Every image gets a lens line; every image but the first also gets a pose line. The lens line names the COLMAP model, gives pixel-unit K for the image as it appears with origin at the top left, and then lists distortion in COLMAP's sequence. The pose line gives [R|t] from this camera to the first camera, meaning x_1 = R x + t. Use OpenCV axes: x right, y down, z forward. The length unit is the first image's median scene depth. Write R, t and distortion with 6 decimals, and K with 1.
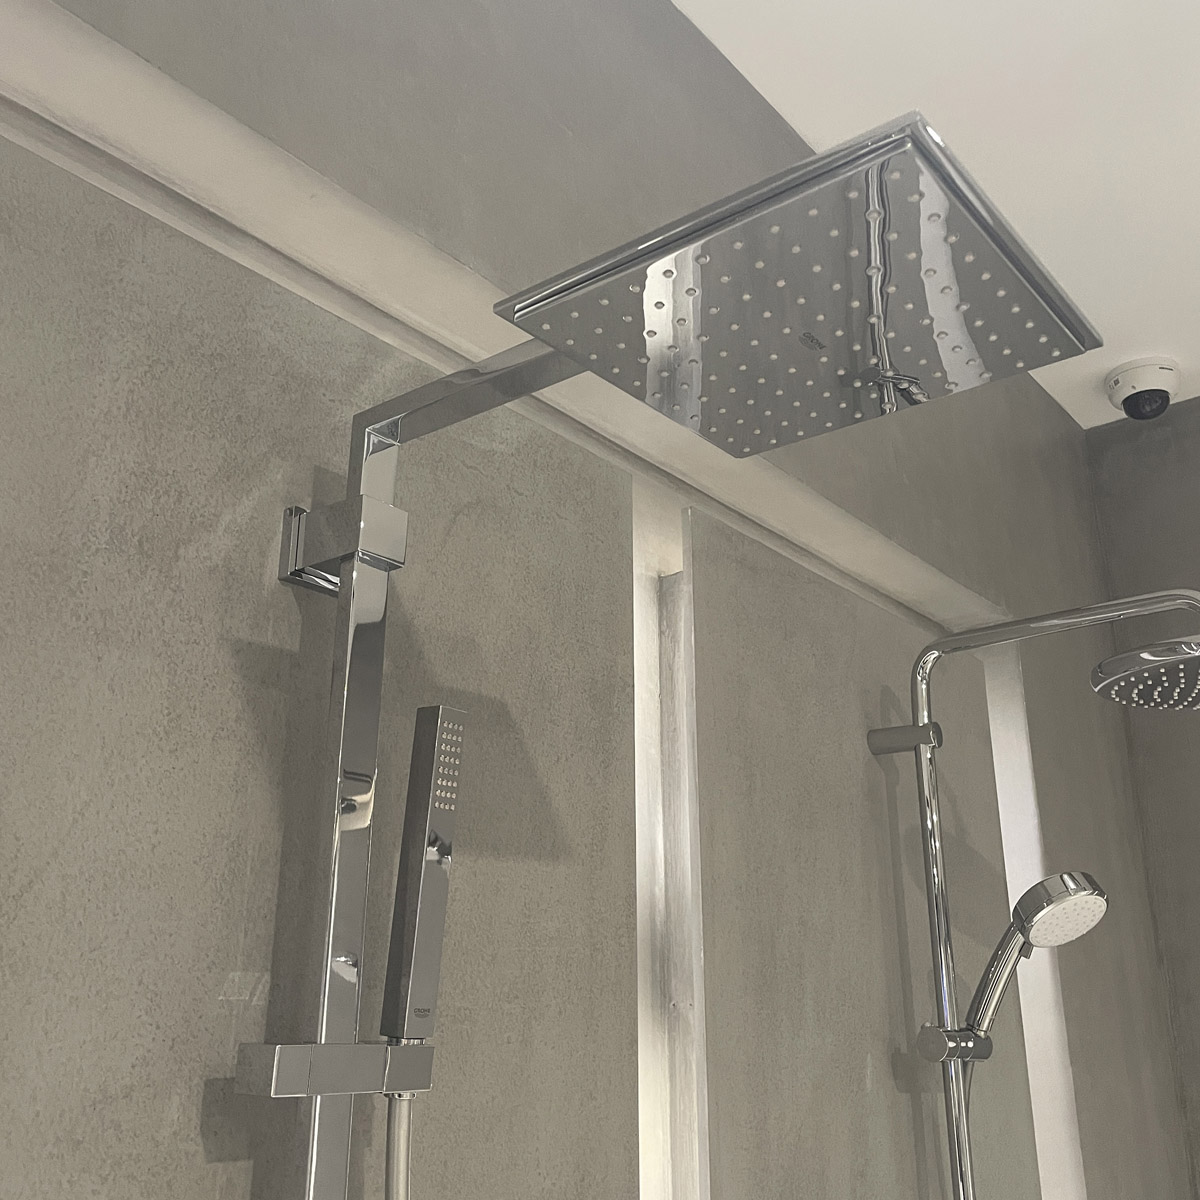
lens RADIAL K [[1215.5, 0, 611.5], [0, 1215.5, 604.3], [0, 0, 1]] dist [0.096324, -0.136107]
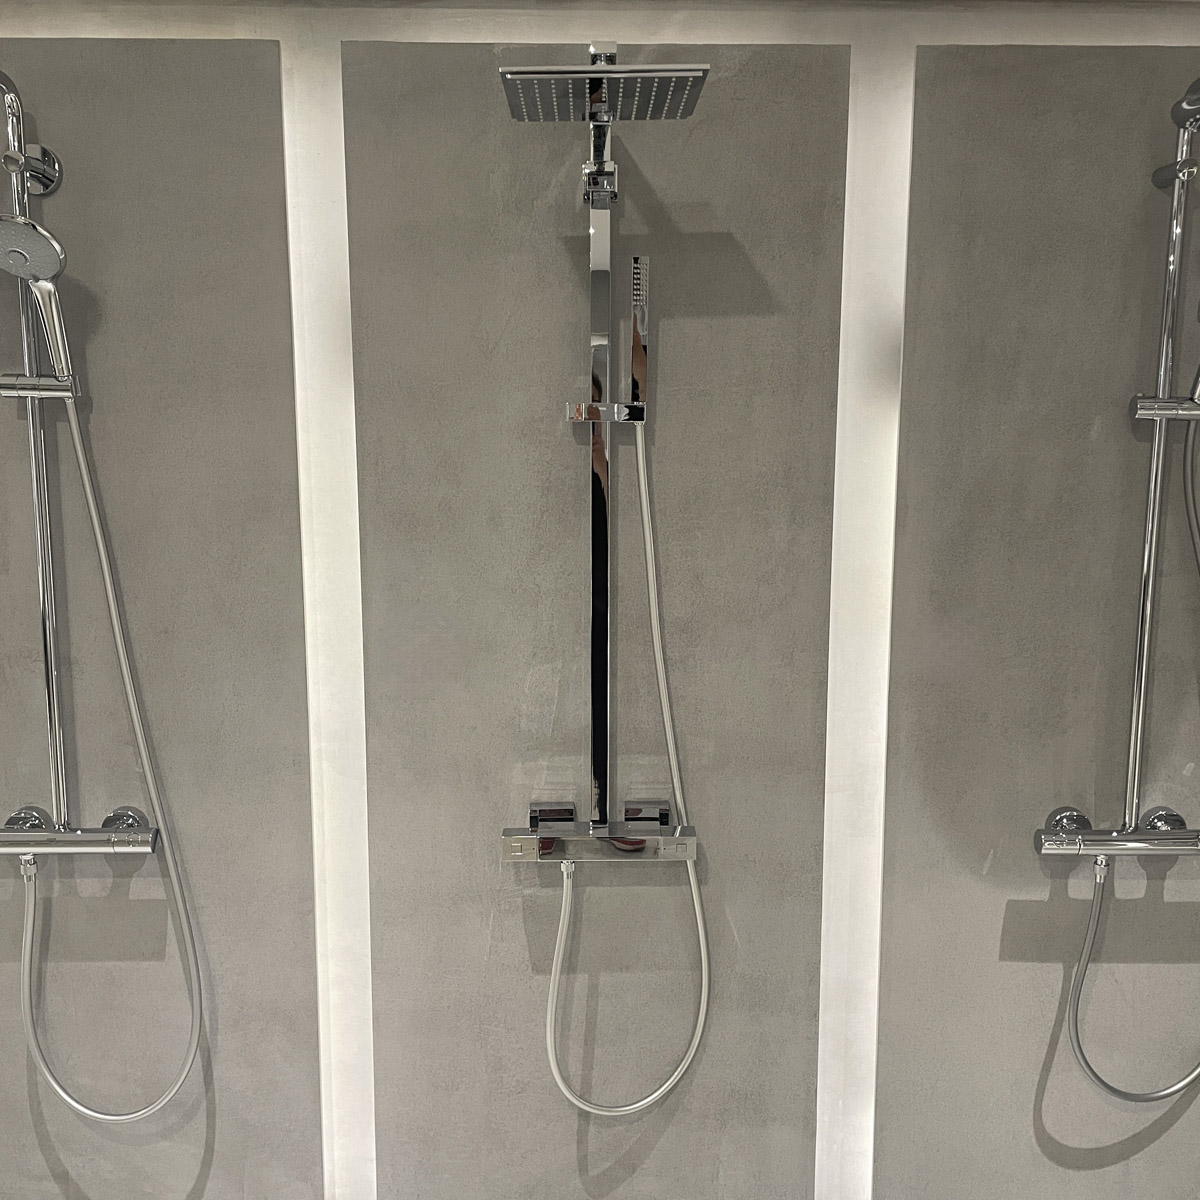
lens RADIAL K [[1215.5, 0, 611.5], [0, 1215.5, 604.3], [0, 0, 1]] dist [0.096324, -0.136107]
pose [[0.634291, 0.120875, -0.763587, 1.530116], [0.246608, 0.904468, 0.348027, -0.121636], [0.732707, -0.409057, 0.543887, -0.459927]]
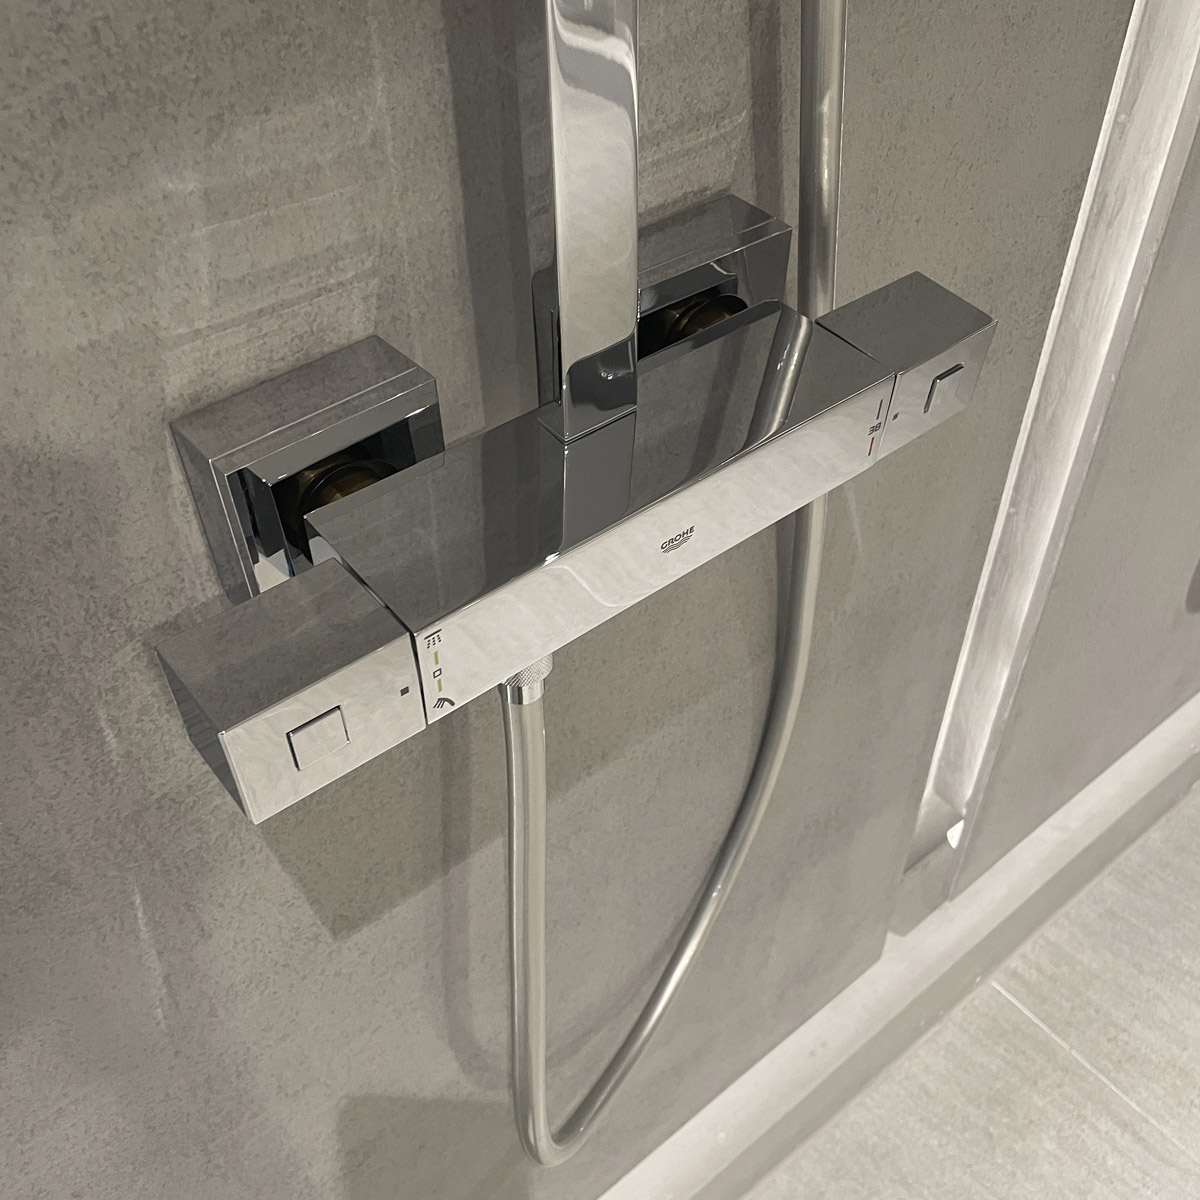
lens RADIAL K [[1215.5, 0, 611.5], [0, 1215.5, 604.3], [0, 0, 1]] dist [0.096324, -0.136107]
pose [[0.978733, 0.134267, -0.155093, -0.104195], [0.075113, 0.468976, 0.880011, 0.673148], [0.190891, -0.872946, 0.448917, 0.333347]]
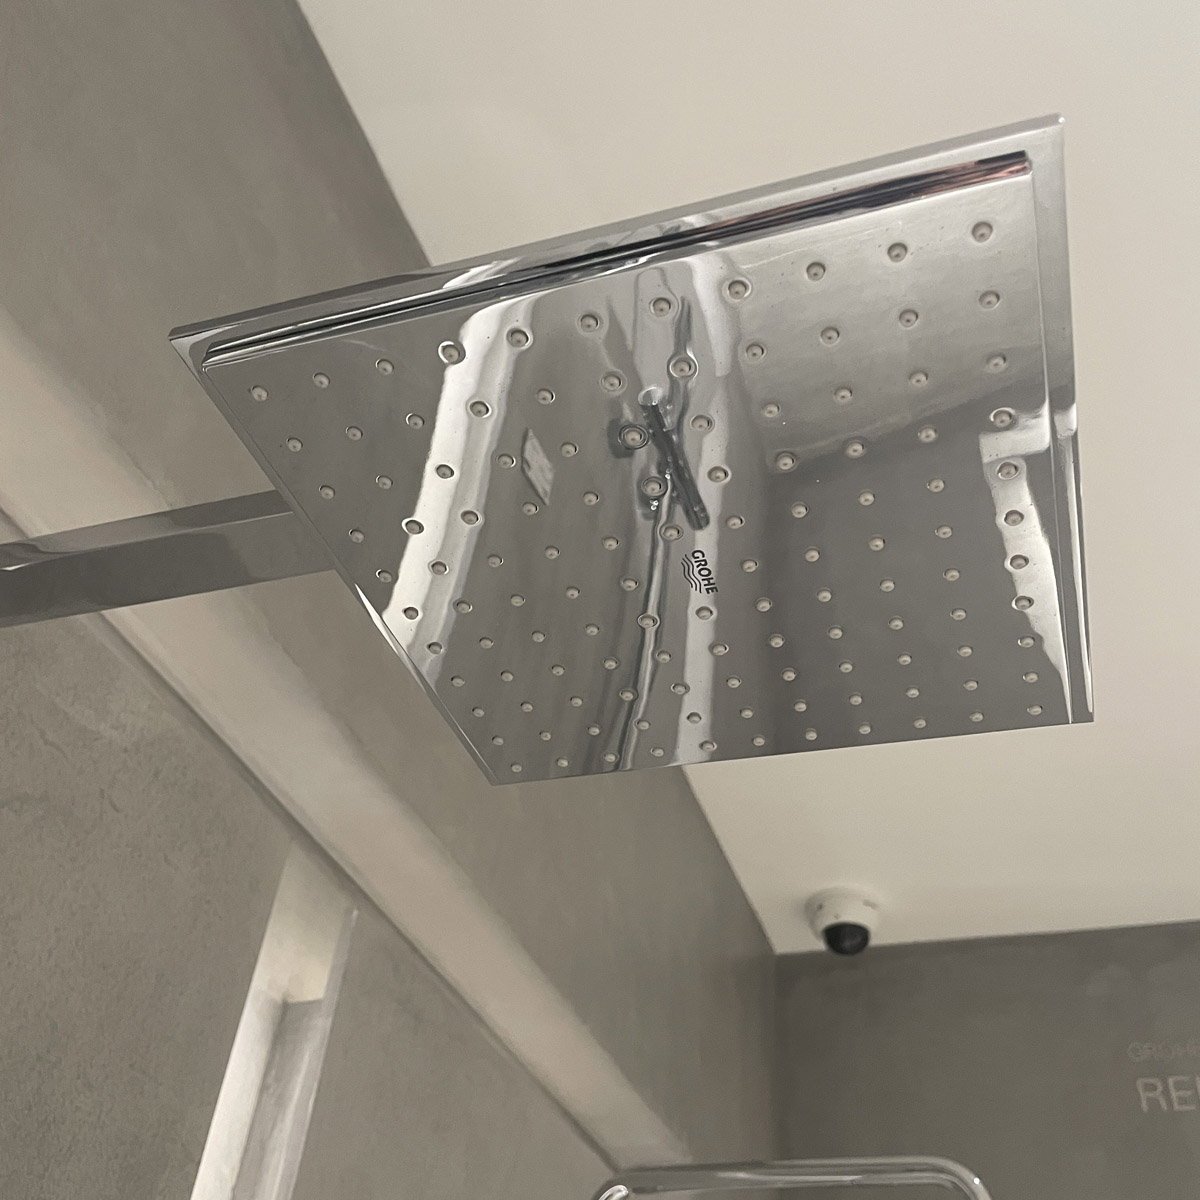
lens RADIAL K [[1215.5, 0, 603.5], [0, 1215.5, 604.1], [0, 0, 1]] dist [0.056525, -0.091842]
pose [[0.938240, 0.279104, 0.204465, 0.005228], [-0.180808, 0.899384, -0.398017, 0.030280], [-0.294981, 0.336467, 0.894302, 0.379150]]
